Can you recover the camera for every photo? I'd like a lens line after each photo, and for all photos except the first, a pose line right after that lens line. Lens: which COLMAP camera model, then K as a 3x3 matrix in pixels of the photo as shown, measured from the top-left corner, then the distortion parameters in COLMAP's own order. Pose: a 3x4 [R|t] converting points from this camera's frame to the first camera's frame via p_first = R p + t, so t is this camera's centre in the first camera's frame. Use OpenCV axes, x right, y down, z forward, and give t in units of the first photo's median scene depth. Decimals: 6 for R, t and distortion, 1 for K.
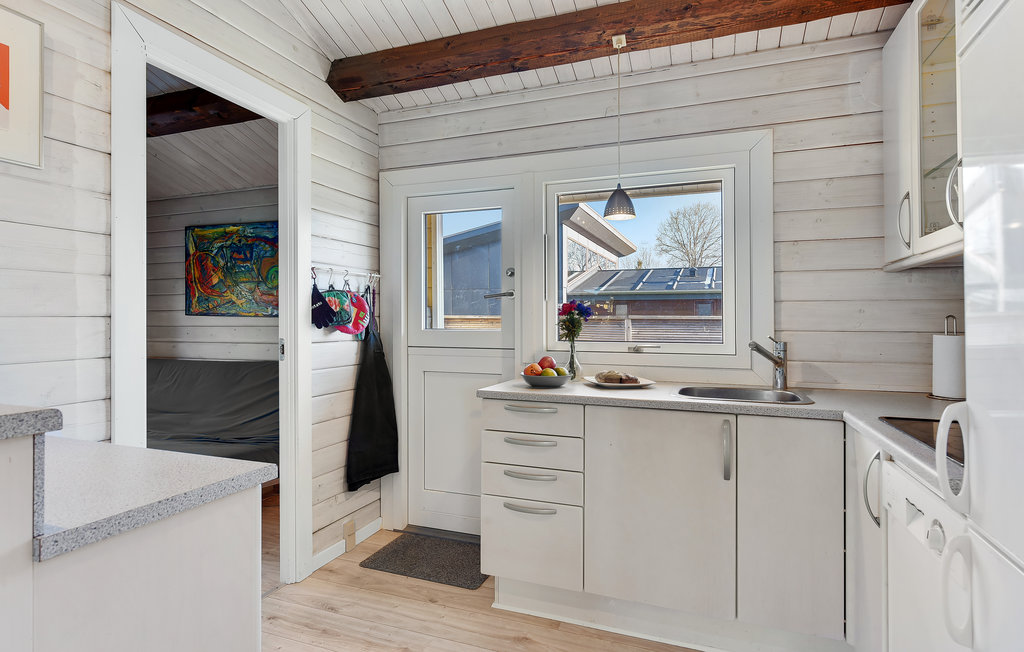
lens RADIAL K [[524.9, 0, 500.5], [0, 524.9, 314.3], [0, 0, 1]] dist [-0.002620, -0.001034]
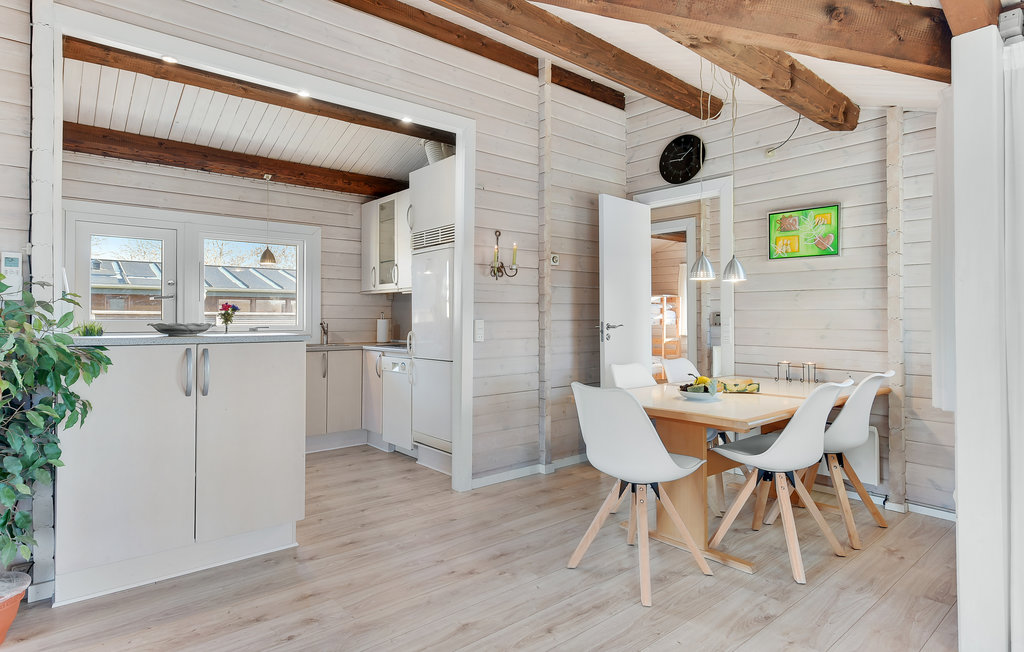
lens RADIAL K [[554.4, 0, 512.3], [0, 554.4, 321.6], [0, 0, 1]] dist [0.012872, -0.000719]
pose [[0.481827, -0.008954, 0.876221, -1.130046], [-0.008613, 0.999851, 0.014953, 0.002115], [-0.876224, -0.014751, 0.481678, -0.823116]]
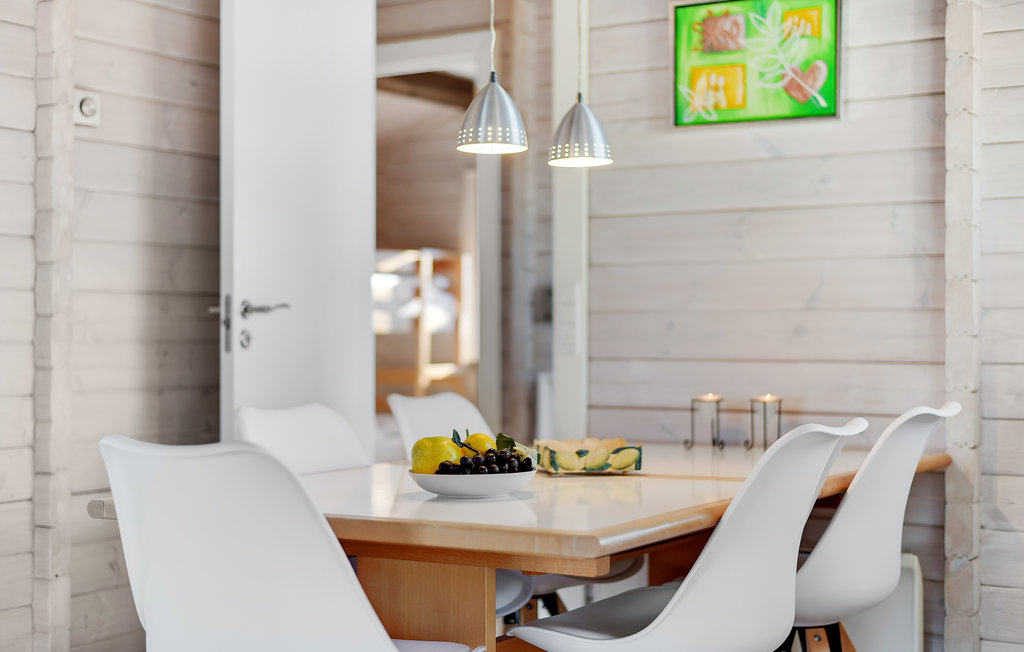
lens RADIAL K [[1523.2, 0, 519.7], [0, 1523.2, 361.5], [0, 0, 1]] dist [0.040196, 0.000000]
pose [[0.182151, -0.016122, 0.983138, -1.017448], [-0.018746, 0.999627, 0.019866, 0.059890], [-0.983092, -0.022049, 0.181781, -0.836647]]
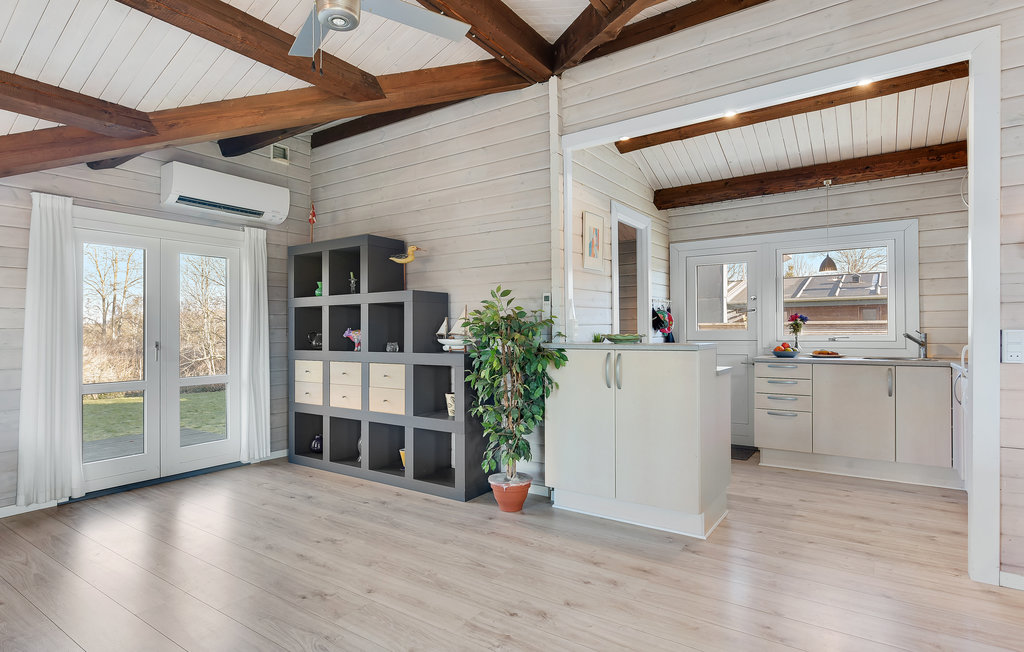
lens RADIAL K [[524.9, 0, 501.5], [0, 524.9, 333.4], [0, 0, 1]] dist [-0.002620, -0.001034]
pose [[0.971956, -0.011525, -0.234881, -0.476134], [0.015773, 0.999744, 0.016212, -0.001501], [0.234634, -0.019462, 0.971889, -1.137688]]
